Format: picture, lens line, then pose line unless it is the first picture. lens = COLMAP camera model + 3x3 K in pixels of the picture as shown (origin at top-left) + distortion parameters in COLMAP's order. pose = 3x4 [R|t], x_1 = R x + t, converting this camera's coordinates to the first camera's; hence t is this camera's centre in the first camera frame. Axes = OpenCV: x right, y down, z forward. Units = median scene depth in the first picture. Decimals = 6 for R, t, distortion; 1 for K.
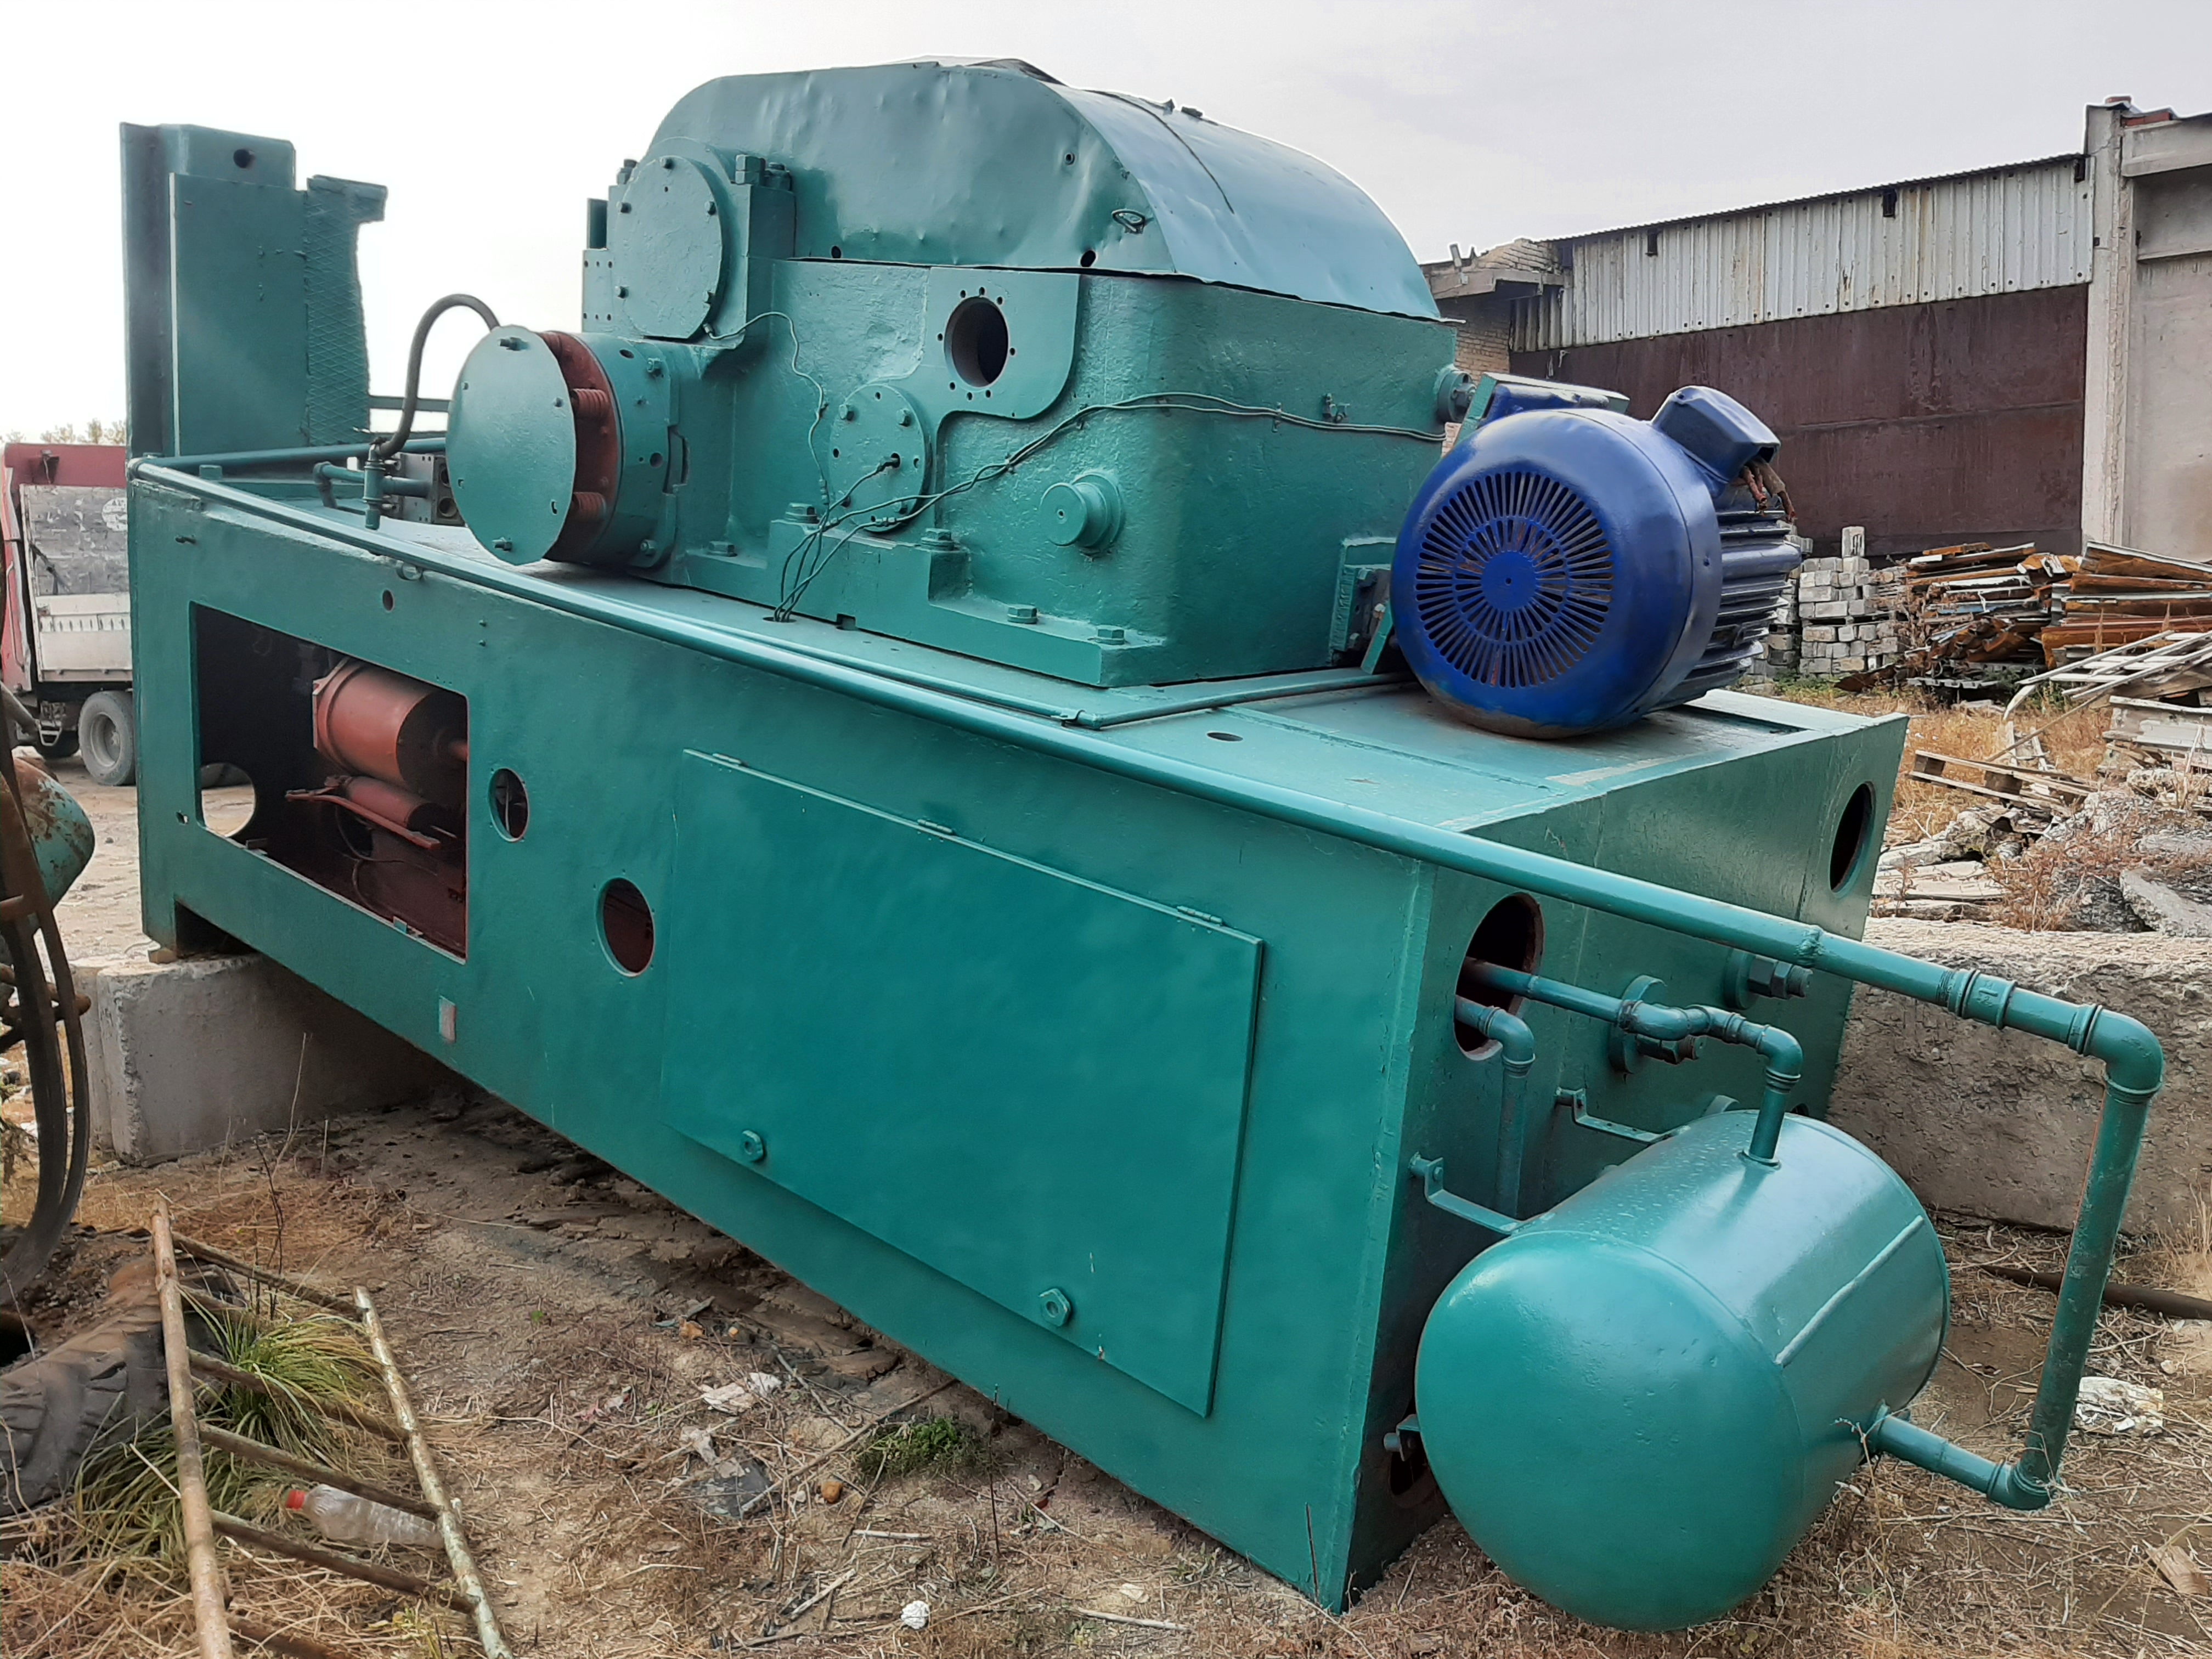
lens RADIAL K [[1734.1, 0, 1106.0], [0, 1734.1, 829.5], [0, 0, 1]] dist [0.095667, -0.171886]
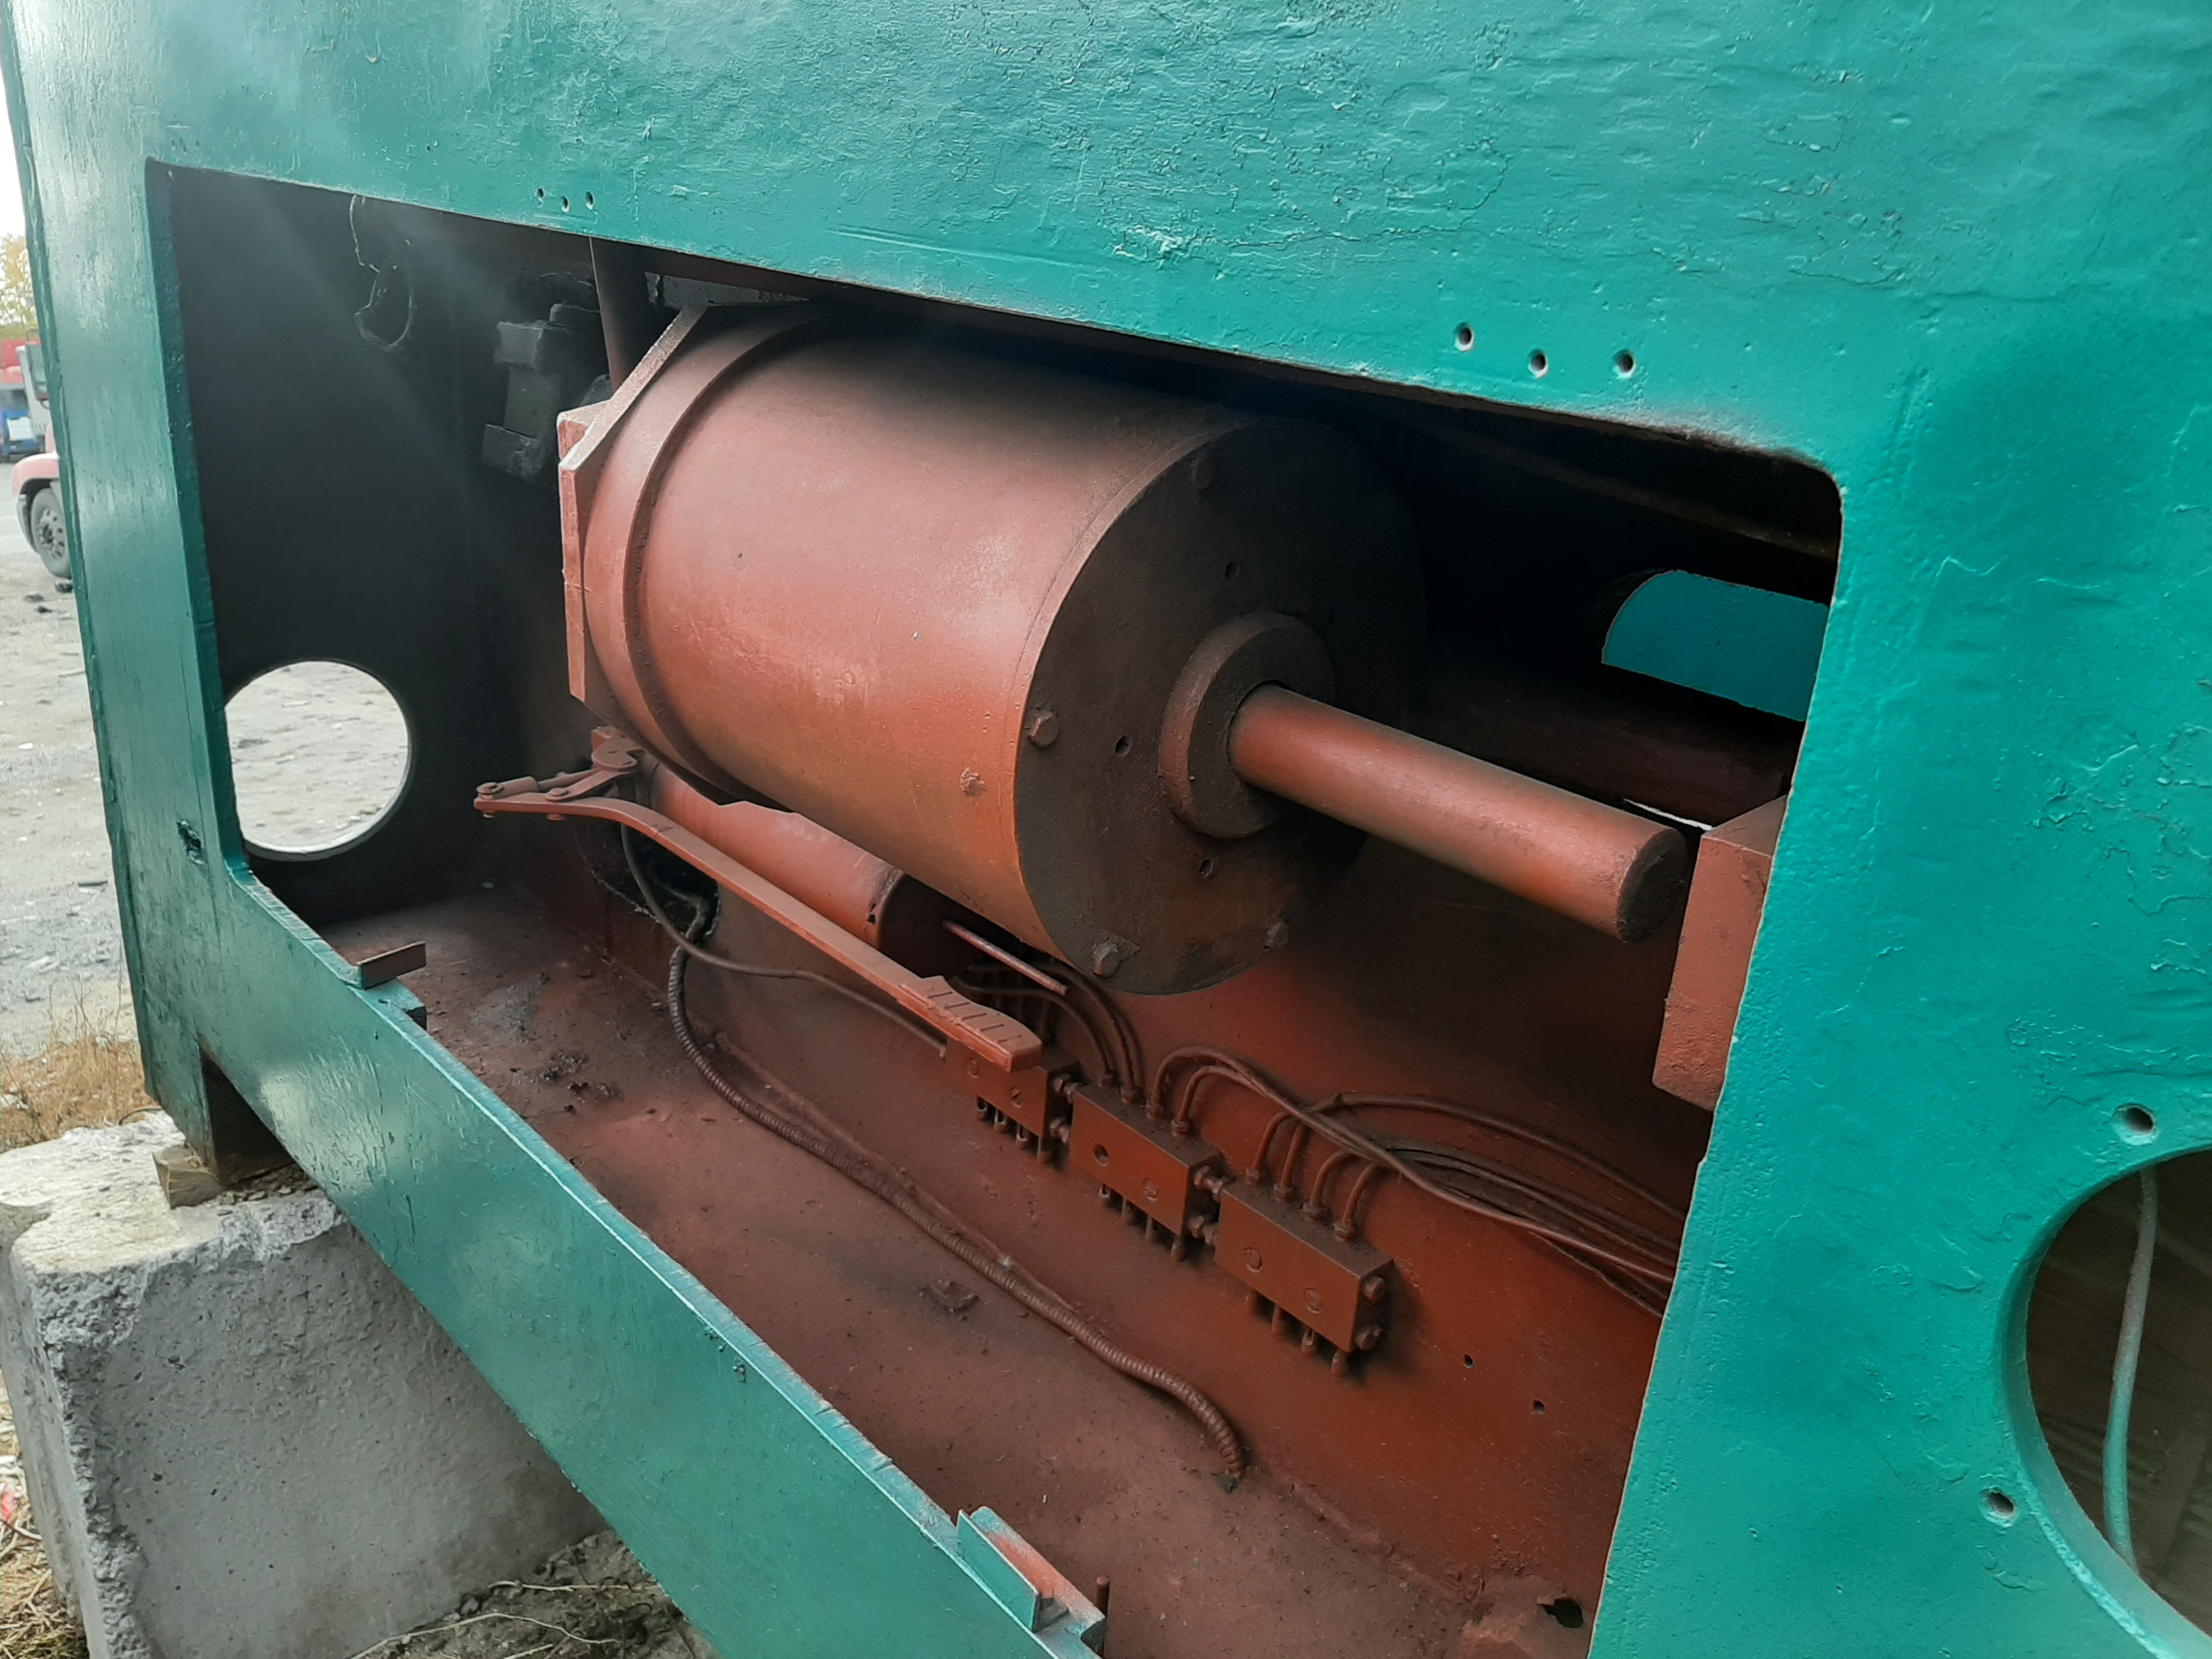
lens RADIAL K [[1734.1, 0, 1106.0], [0, 1734.1, 829.5], [0, 0, 1]] dist [0.095667, -0.171886]
pose [[0.994225, 0.017641, -0.105857, -0.445900], [-0.004911, 0.992842, 0.119330, -0.072477], [0.107204, -0.118121, 0.987195, 0.972271]]
